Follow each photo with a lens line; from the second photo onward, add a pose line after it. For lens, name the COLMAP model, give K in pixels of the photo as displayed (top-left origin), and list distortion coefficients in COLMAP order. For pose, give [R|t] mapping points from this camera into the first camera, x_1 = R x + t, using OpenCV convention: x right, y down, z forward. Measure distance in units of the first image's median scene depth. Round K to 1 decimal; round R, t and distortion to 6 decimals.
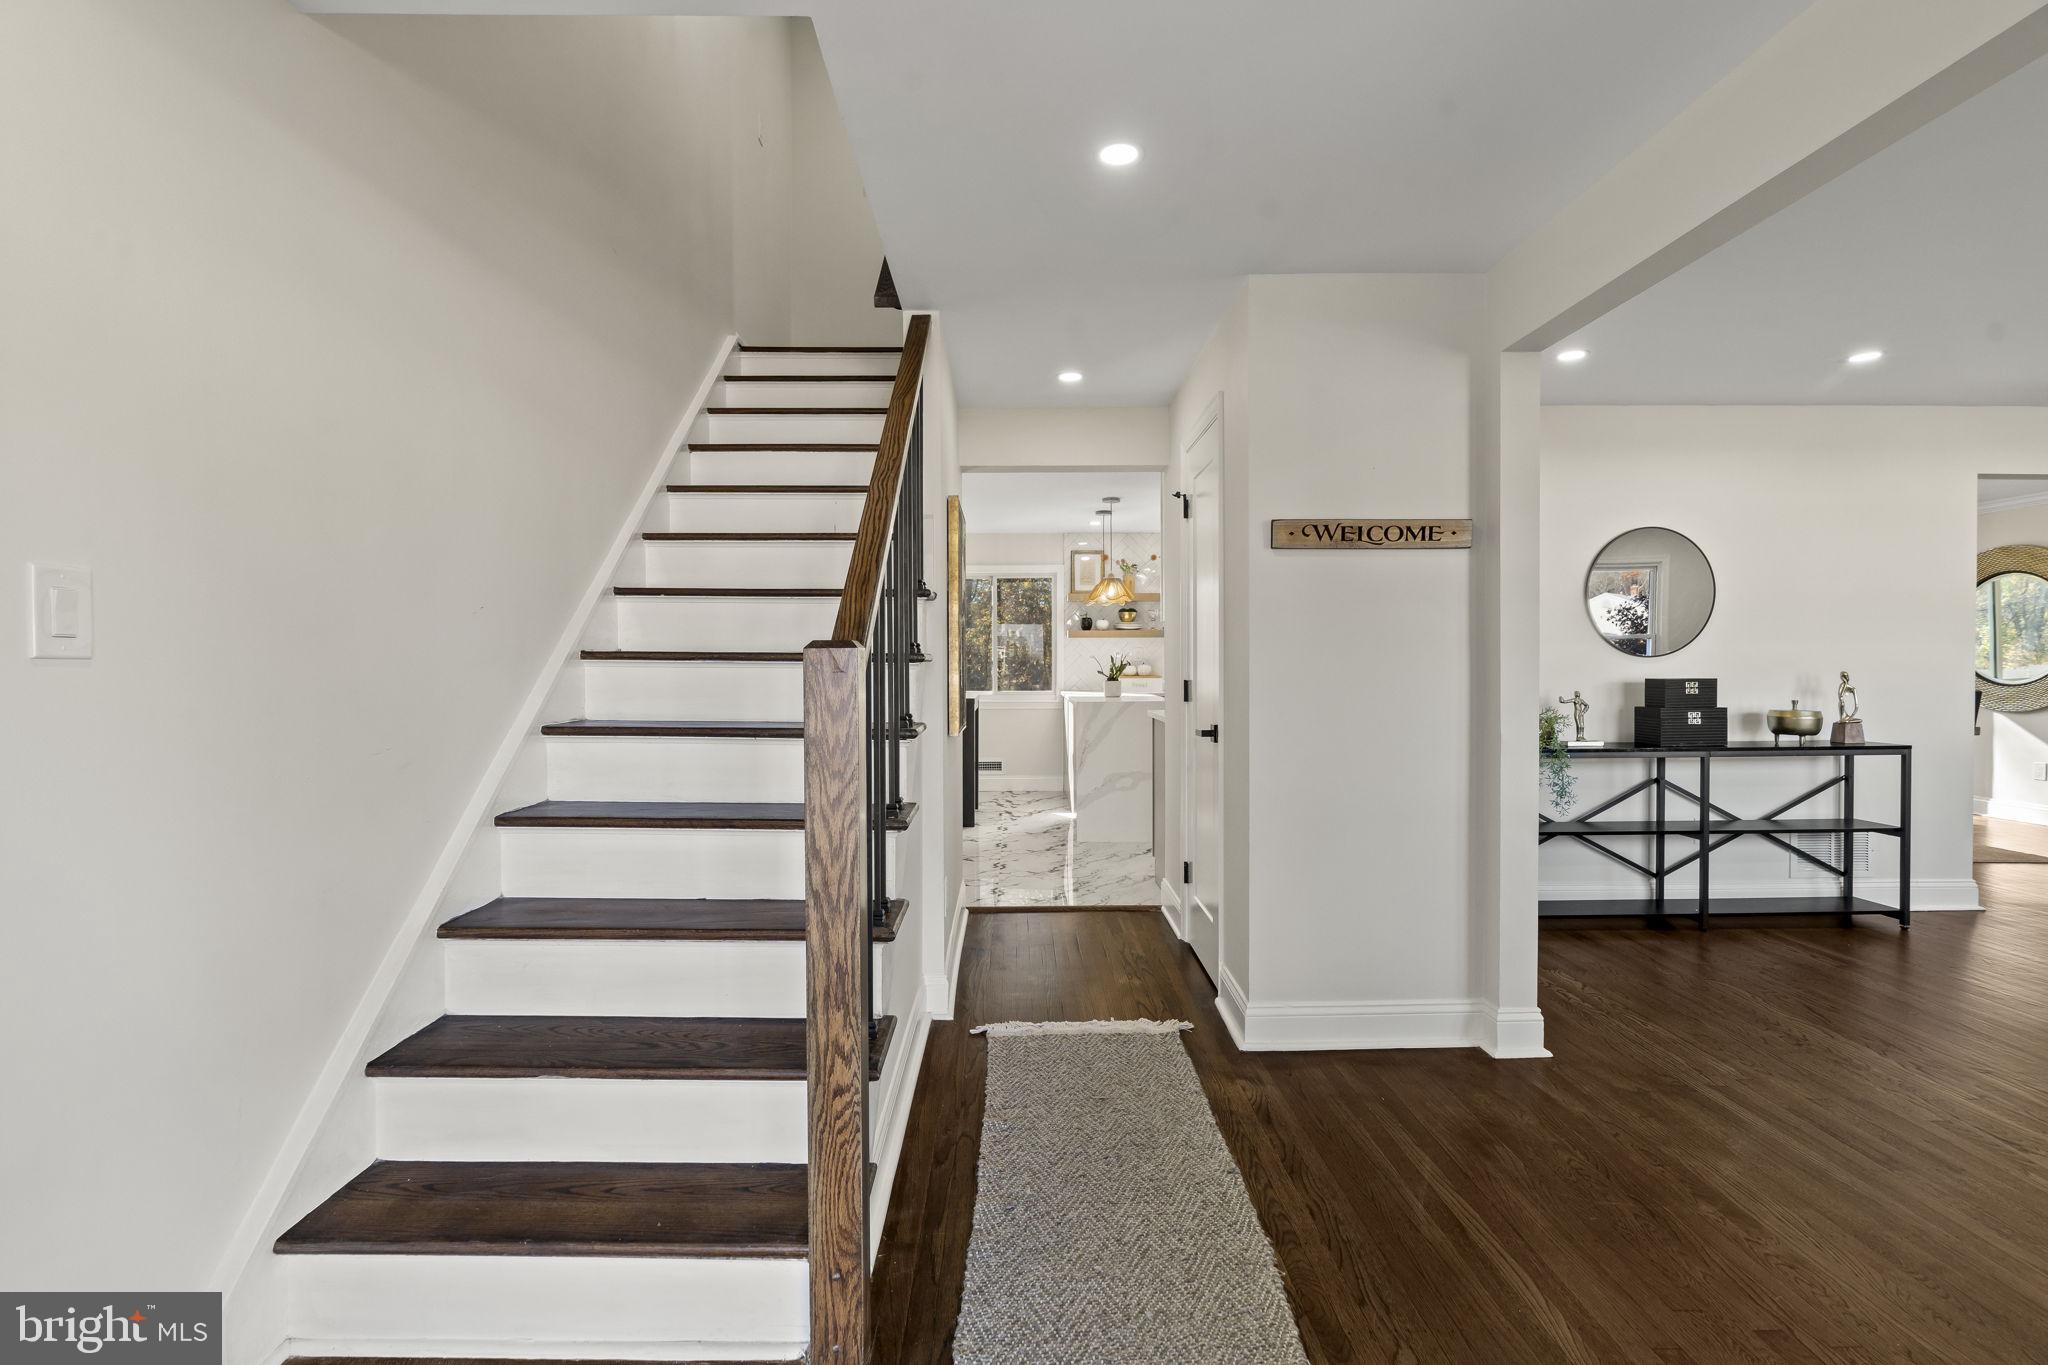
lens RADIAL K [[919.7, 0, 1037.4], [0, 919.7, 677.0], [0, 0, 1]] dist [-0.007472, 0.000840]
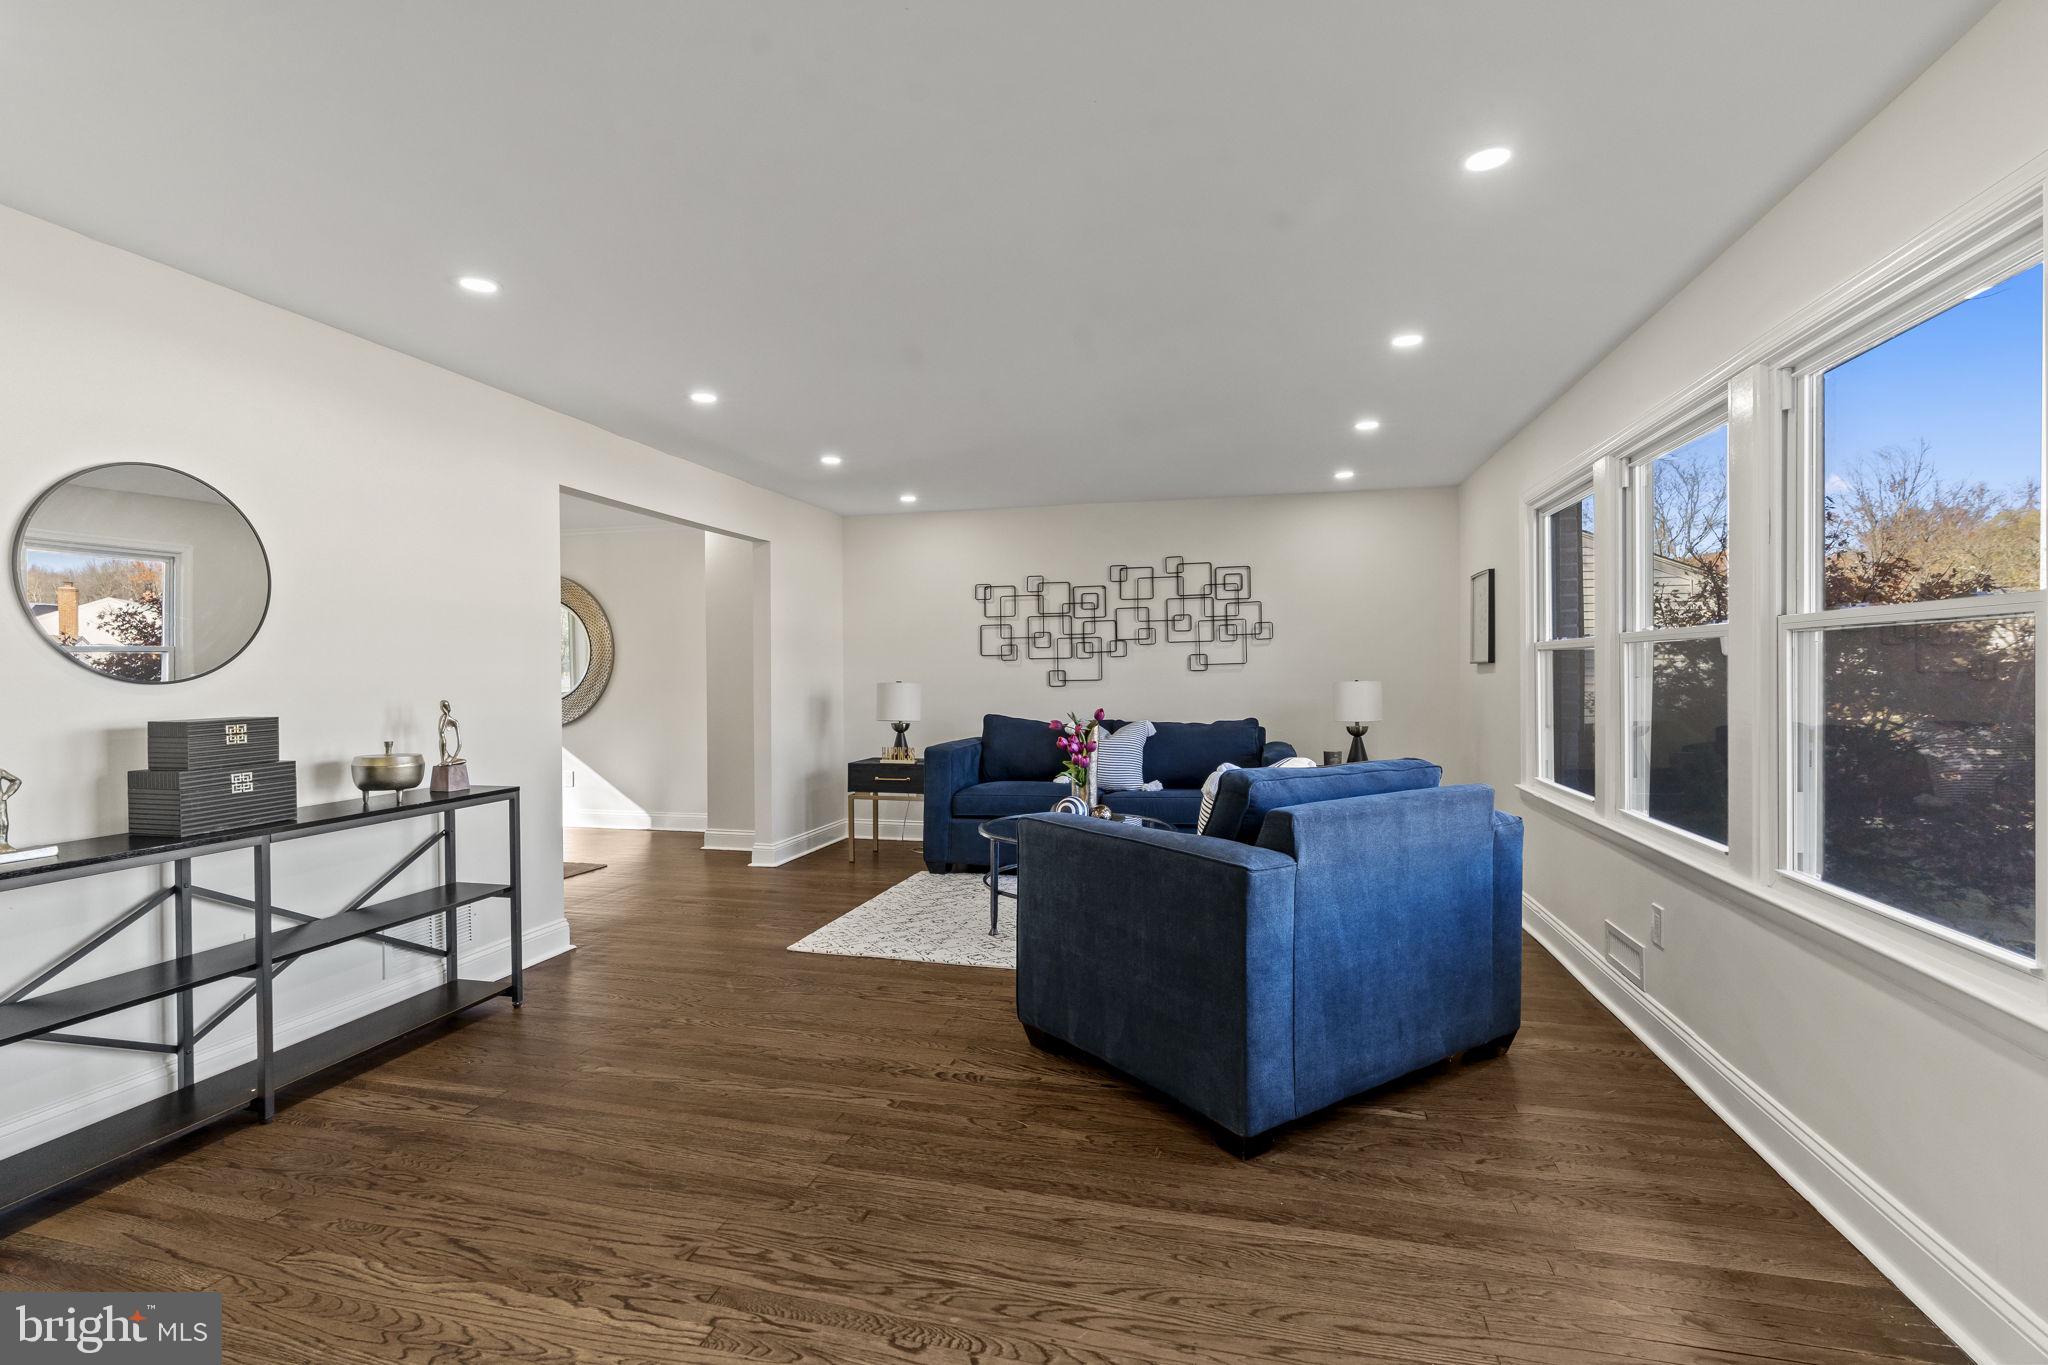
lens RADIAL K [[919.7, 0, 1044.2], [0, 919.7, 683.6], [0, 0, 1]] dist [-0.007472, 0.000840]
pose [[0.218492, -0.005985, 0.975820, 0.223126], [0.021141, 0.999776, 0.001398, -0.010569], [-0.975610, 0.020324, 0.218569, 0.320852]]
